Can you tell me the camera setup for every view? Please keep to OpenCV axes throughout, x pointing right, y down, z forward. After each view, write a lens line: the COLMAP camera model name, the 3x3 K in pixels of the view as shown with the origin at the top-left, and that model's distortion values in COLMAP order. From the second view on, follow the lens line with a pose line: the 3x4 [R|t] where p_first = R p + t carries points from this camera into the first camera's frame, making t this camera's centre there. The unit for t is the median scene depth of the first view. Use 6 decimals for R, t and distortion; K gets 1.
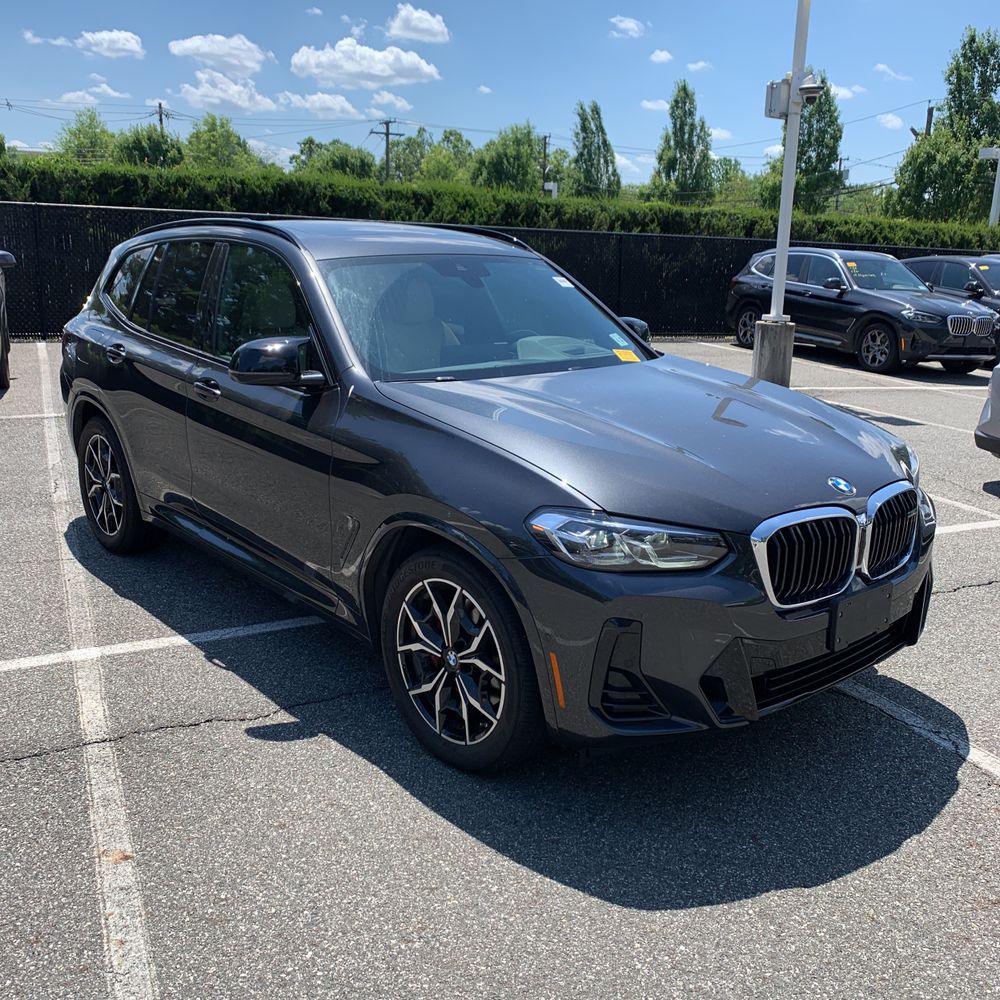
lens RADIAL K [[1029.9, 0, 513.6], [0, 1029.9, 505.7], [0, 0, 1]] dist [0.016442, -0.033535]
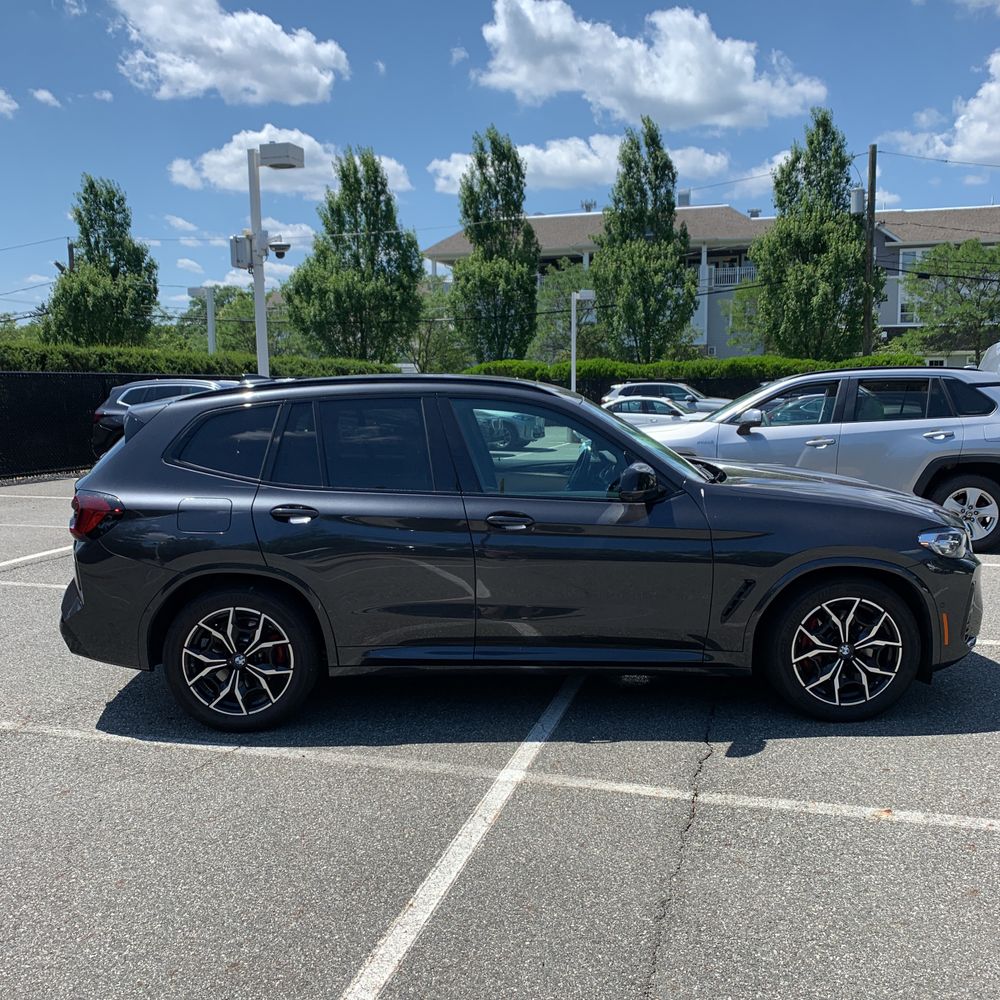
lens RADIAL K [[1027.4, 0, 508.7], [0, 1027.4, 502.1], [0, 0, 1]] dist [0.110436, -0.311489]
pose [[0.653517, -0.128981, 0.745842, -0.269926], [0.217121, 0.975908, -0.021478, -0.025418], [-0.725103, 0.175974, 0.665777, 0.053162]]
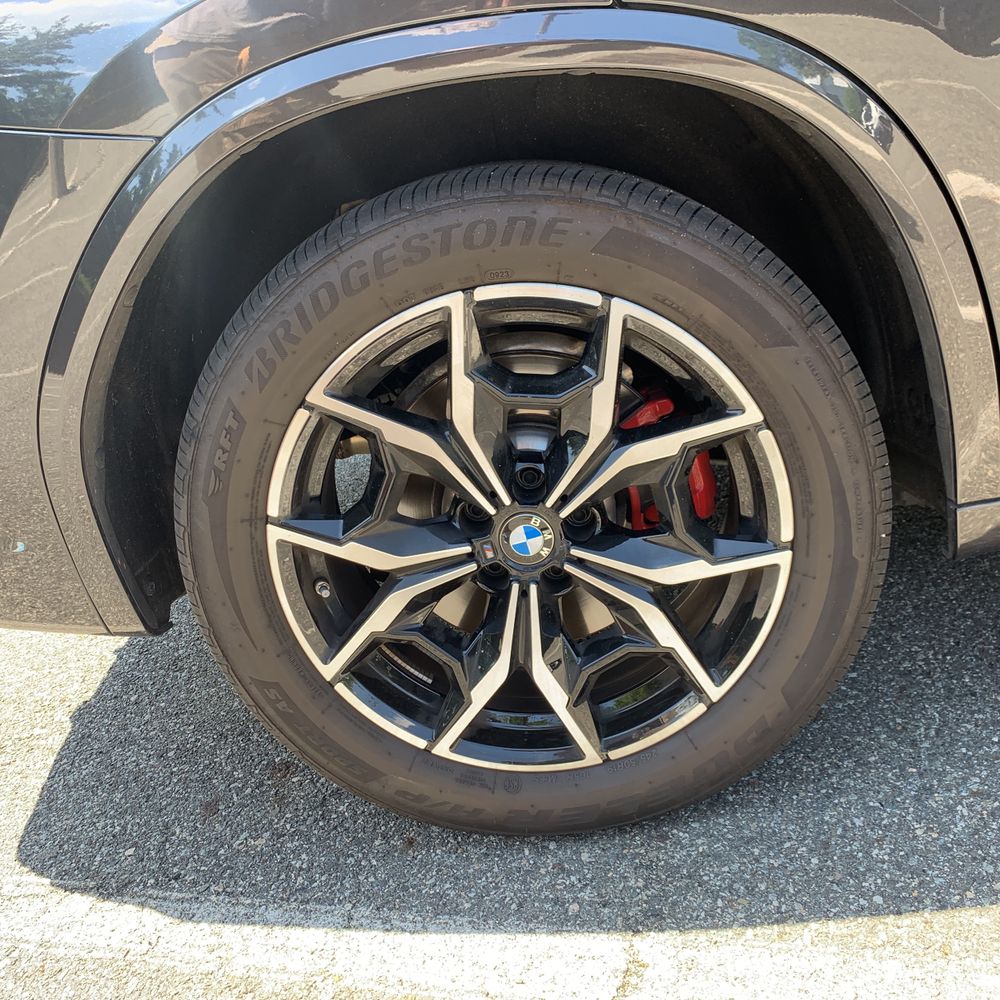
lens RADIAL K [[983.4, 0, 492.9], [0, 983.4, 471.3], [0, 0, 1]] dist [0.102019, -0.188871]
pose [[0.672292, -0.379095, 0.635854, -0.152346], [0.384021, 0.912915, 0.138251, -0.017953], [-0.632891, 0.151237, 0.759326, 0.254072]]
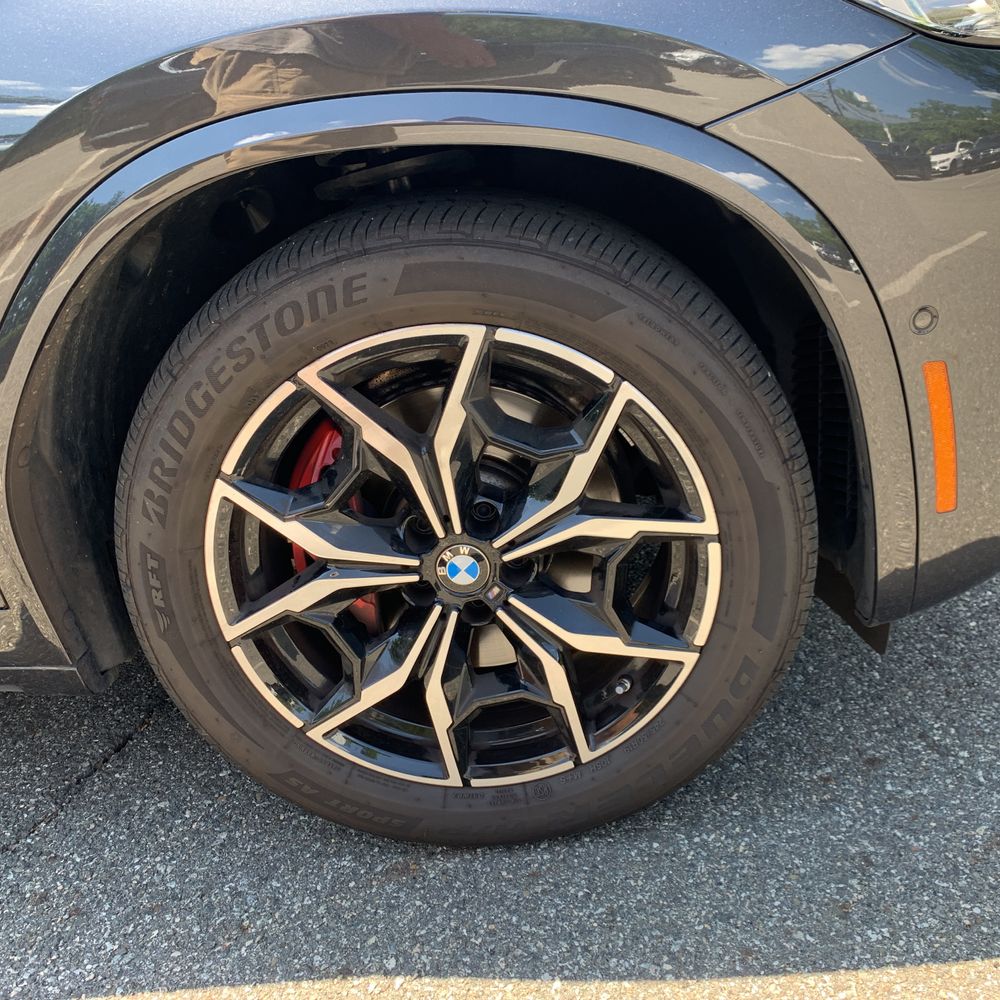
lens RADIAL K [[993.7, 0, 487.6], [0, 993.7, 500.6], [0, 0, 1]] dist [0.109343, -0.263675]
pose [[0.698945, -0.376904, 0.607799, -0.043458], [0.308398, 0.925623, 0.219345, 0.010687], [-0.645265, 0.034133, 0.763196, 0.133380]]
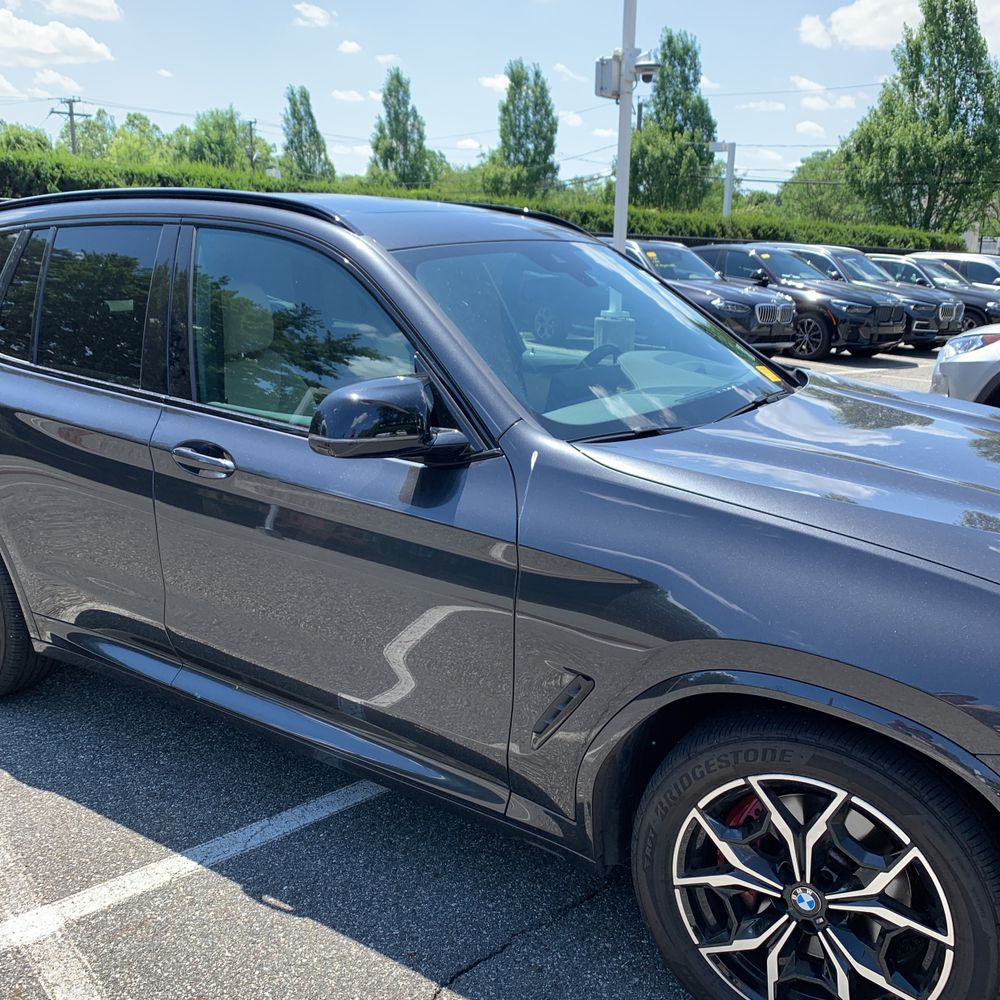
lens RADIAL K [[1021.7, 0, 515.9], [0, 1021.7, 502.6], [0, 0, 1]] dist [0.008010, -0.004831]
pose [[0.959007, -0.073823, 0.273598, -0.066820], [0.071836, 0.997267, 0.017287, -0.019631], [-0.274126, 0.003075, 0.961689, 0.082585]]
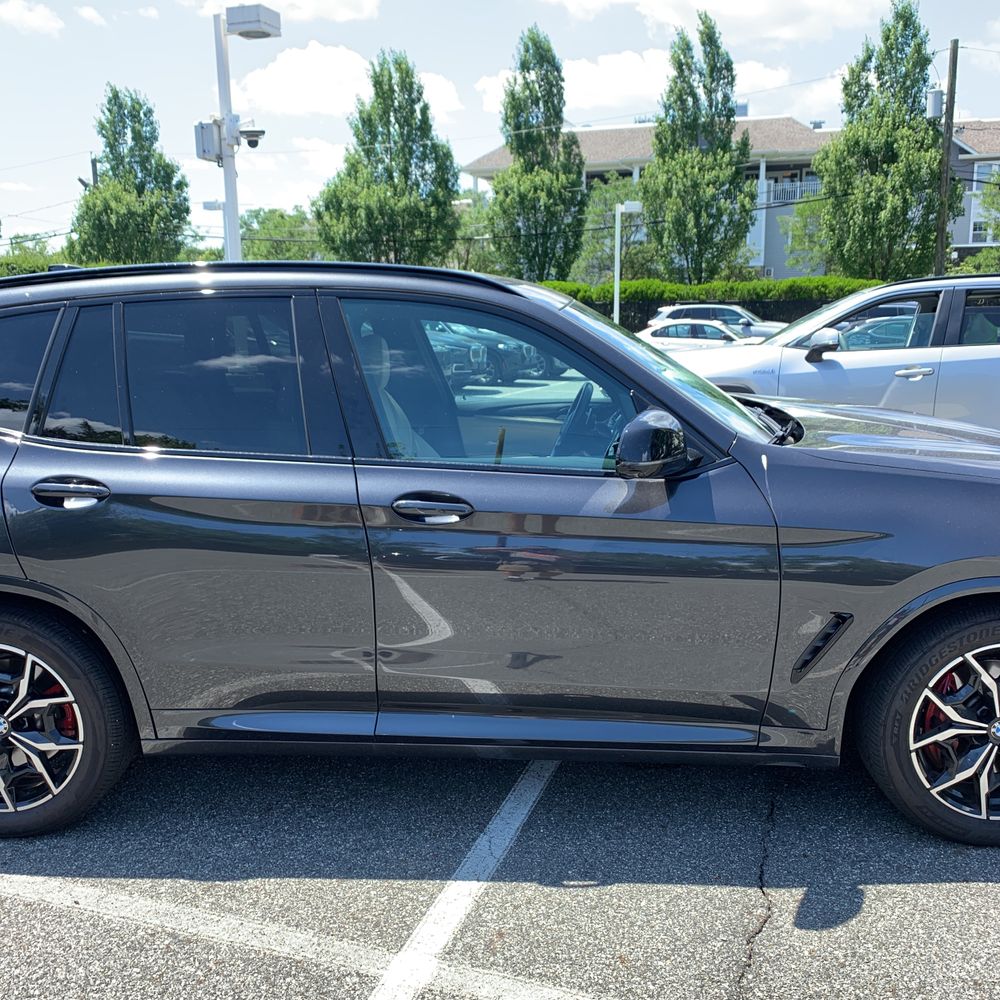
lens RADIAL K [[1023.9, 0, 511.1], [0, 1023.9, 497.9], [0, 0, 1]] dist [0.070338, -0.170648]
pose [[0.688203, -0.171569, 0.704940, -0.171698], [0.208988, 0.977333, 0.033839, -0.030578], [-0.694767, 0.124036, 0.708459, 0.112999]]
